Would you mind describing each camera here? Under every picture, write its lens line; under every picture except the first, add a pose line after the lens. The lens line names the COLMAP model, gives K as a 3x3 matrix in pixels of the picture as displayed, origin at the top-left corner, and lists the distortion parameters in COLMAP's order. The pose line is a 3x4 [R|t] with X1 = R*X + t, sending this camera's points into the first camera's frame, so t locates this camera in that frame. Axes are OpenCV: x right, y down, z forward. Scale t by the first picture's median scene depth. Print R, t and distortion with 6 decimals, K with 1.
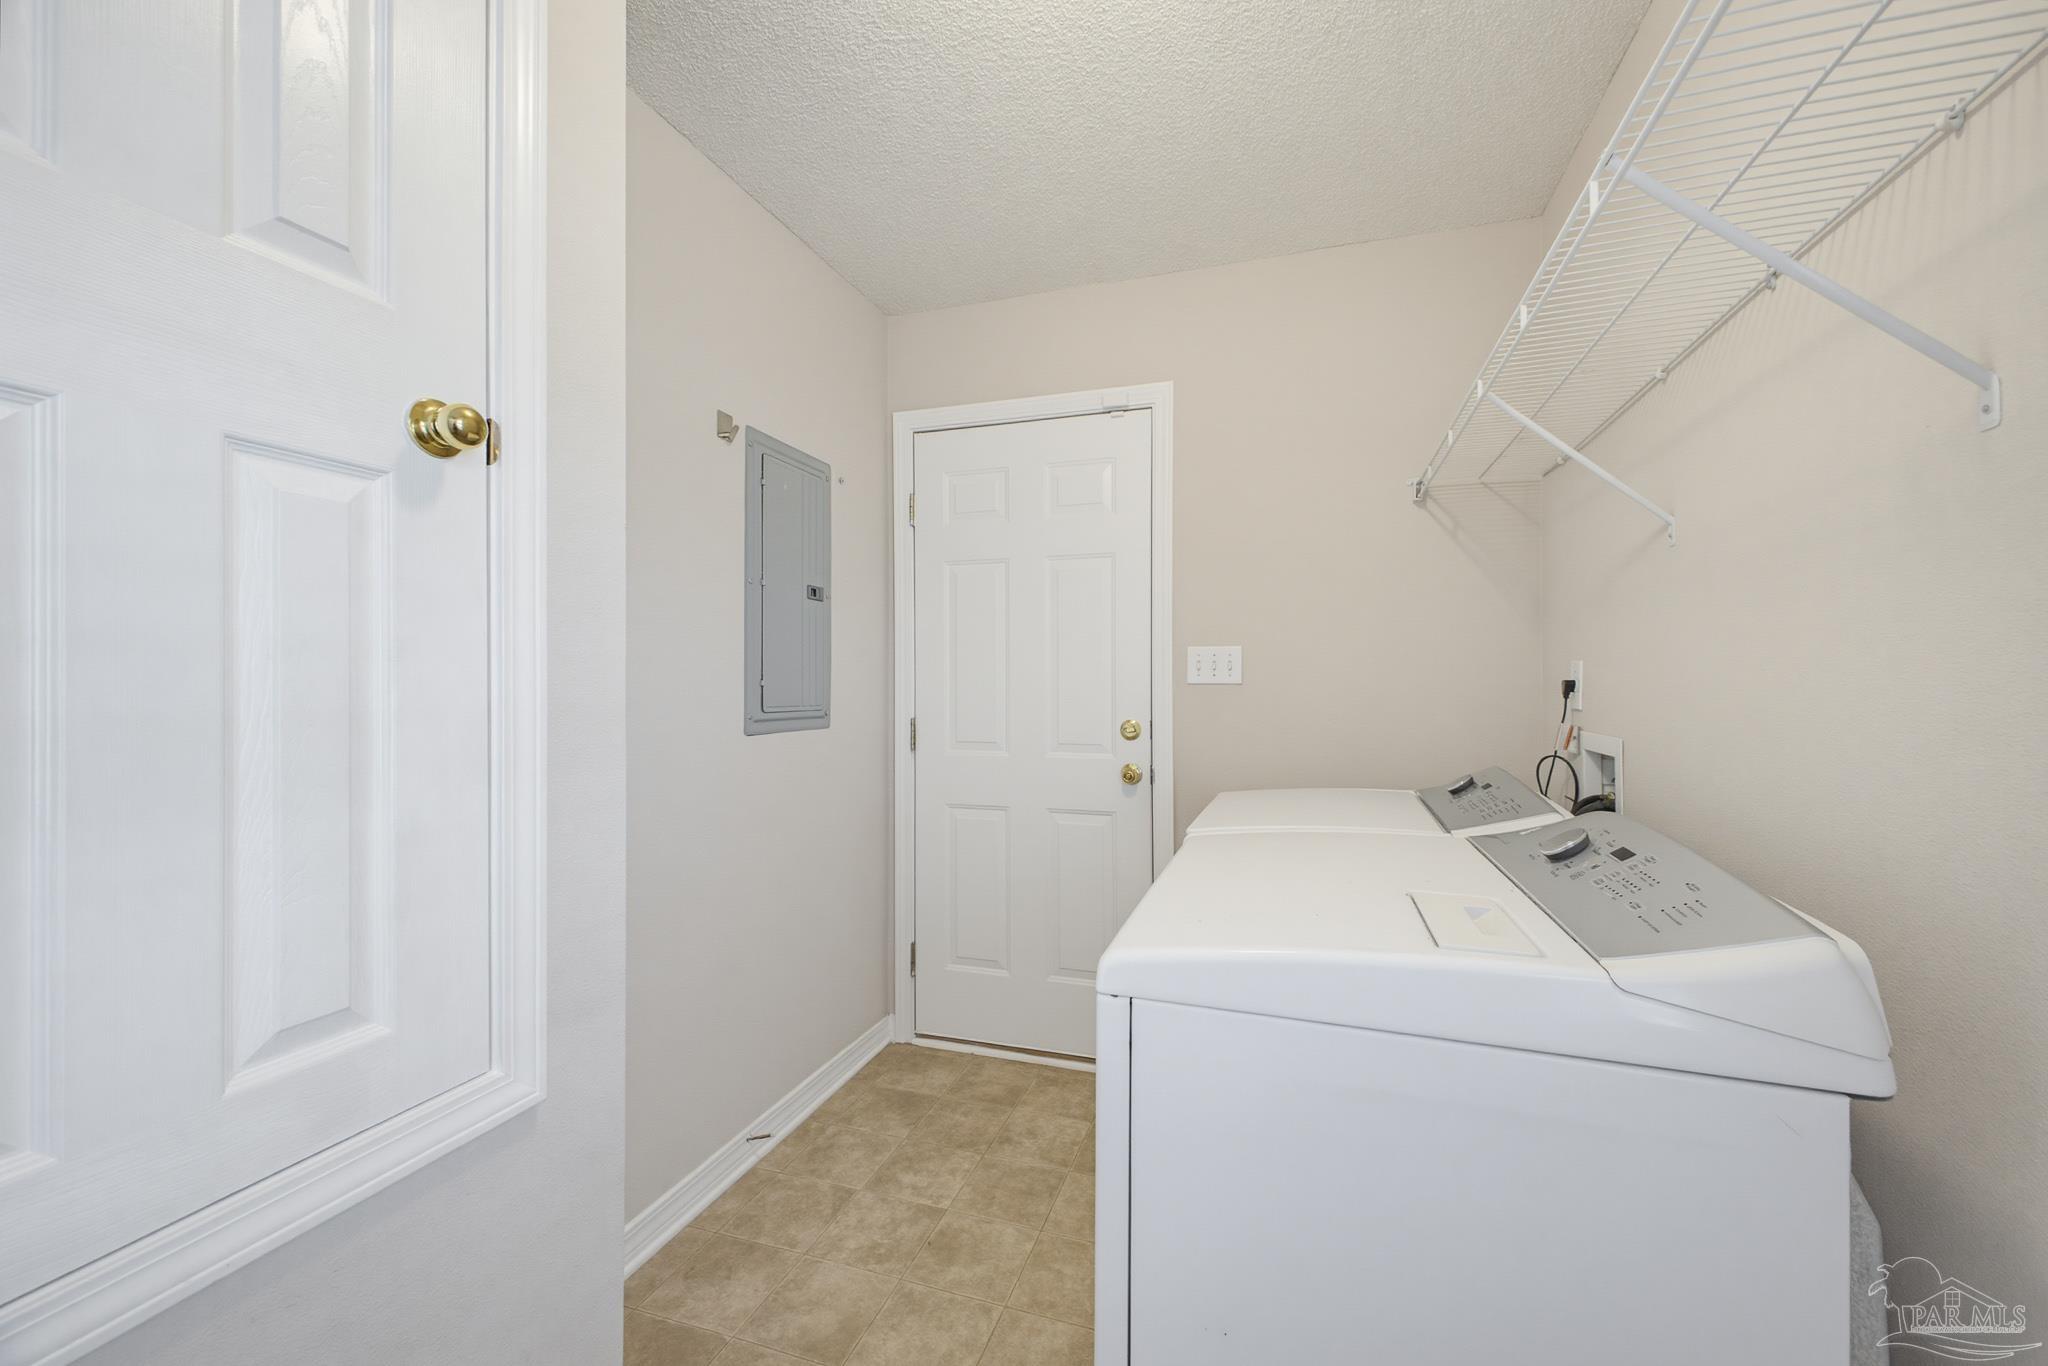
lens RADIAL K [[817.6, 0, 1043.8], [0, 817.6, 679.9], [0, 0, 1]] dist [0.033091, -0.012160]
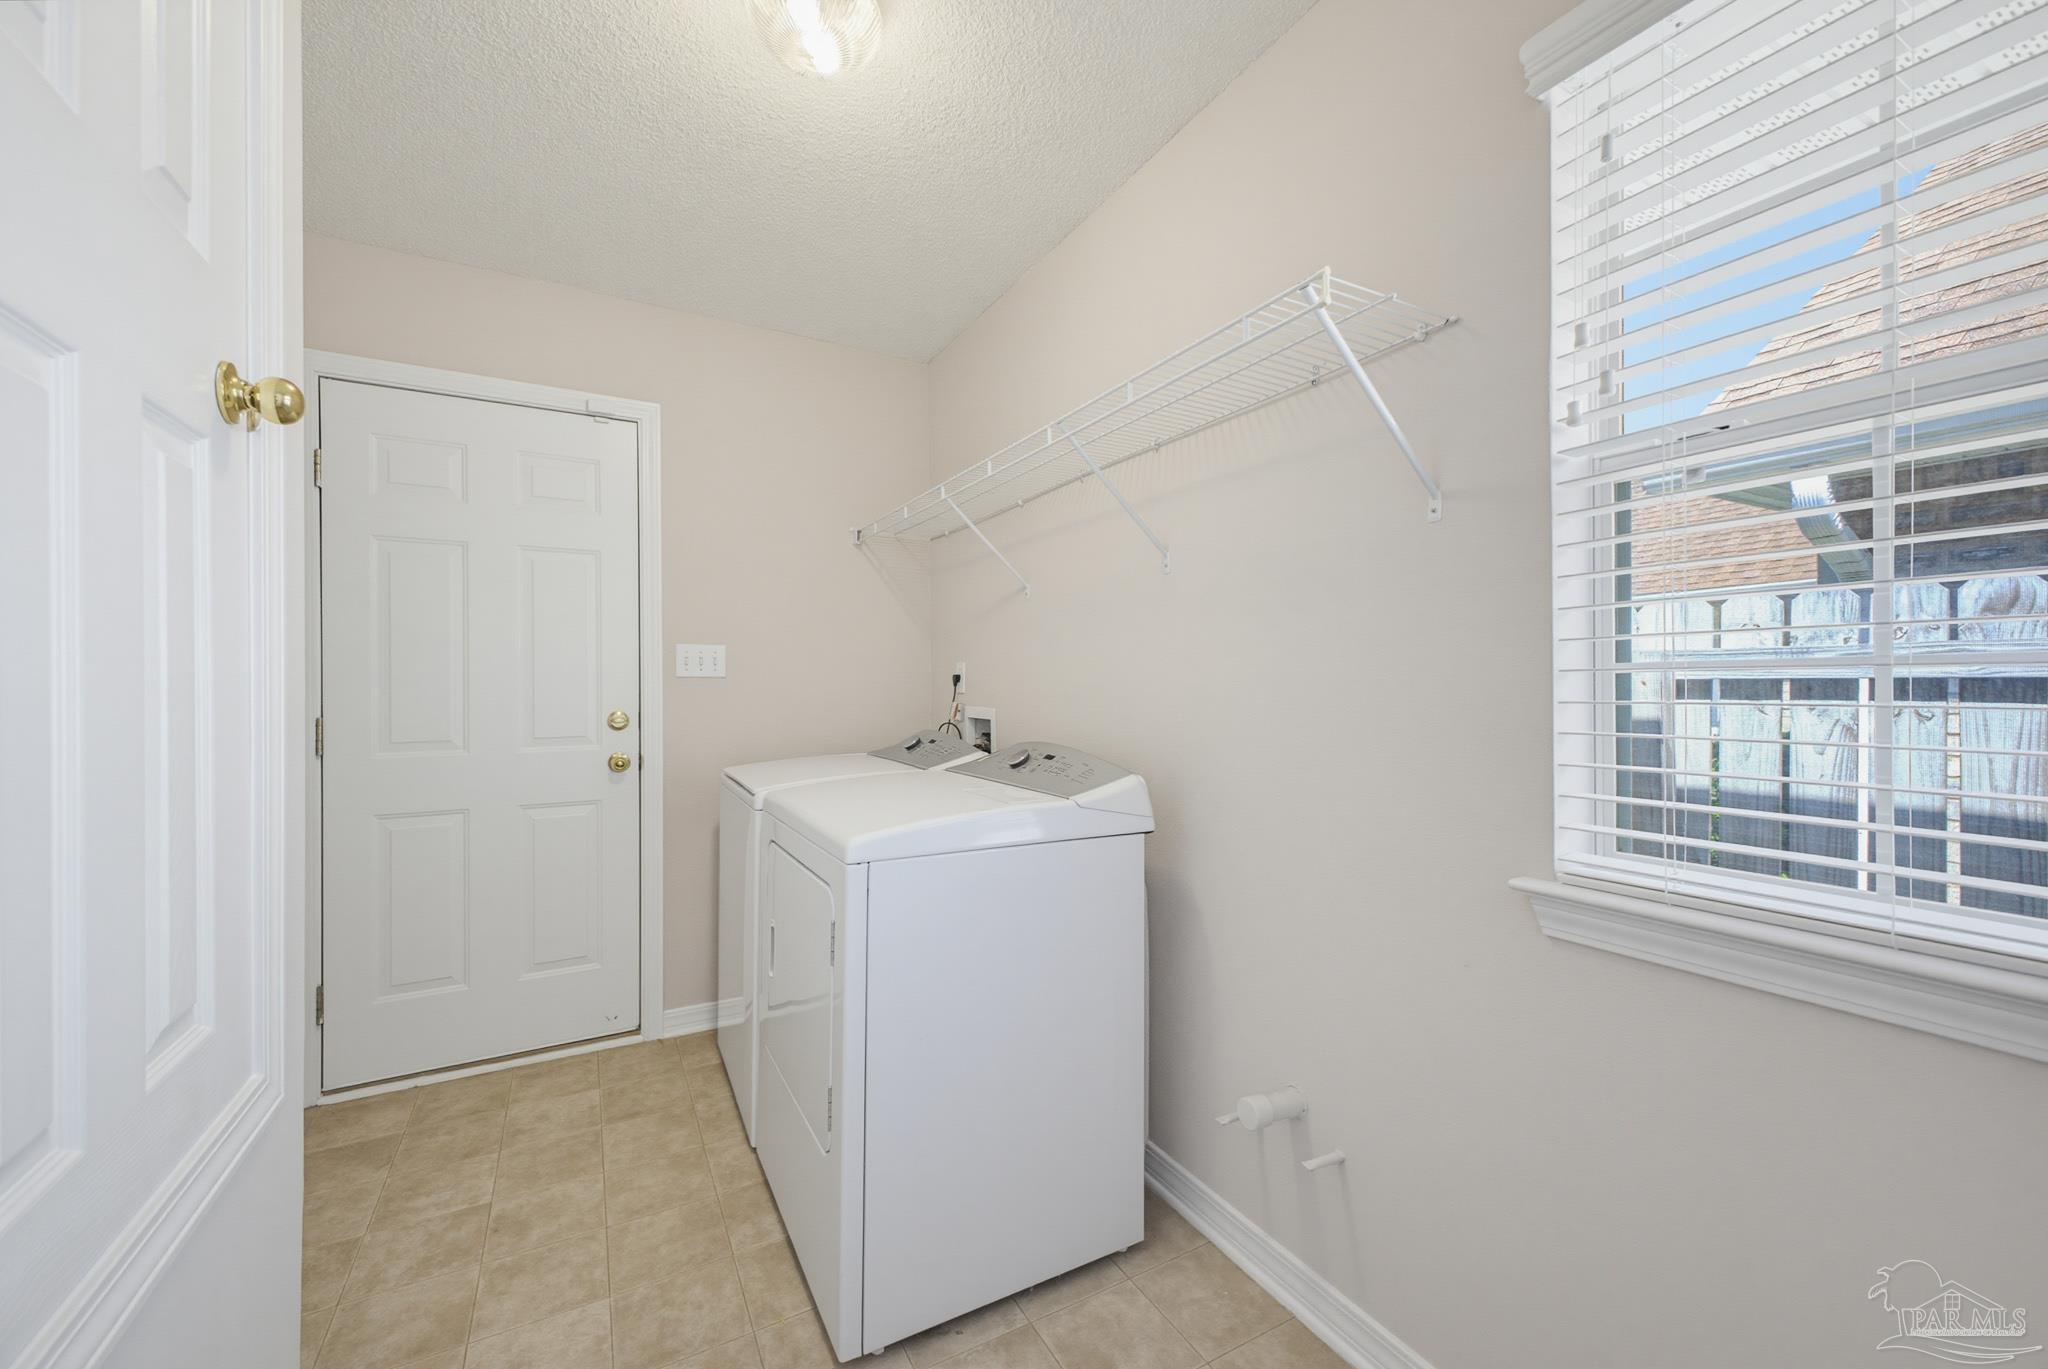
lens RADIAL K [[817.6, 0, 1043.8], [0, 817.6, 681.4], [0, 0, 1]] dist [0.033091, -0.012160]
pose [[0.664353, -0.000198, 0.747419, -0.363879], [-0.000308, 1.000000, 0.000539, 0.010773], [-0.747419, -0.000588, 0.664353, -0.140245]]
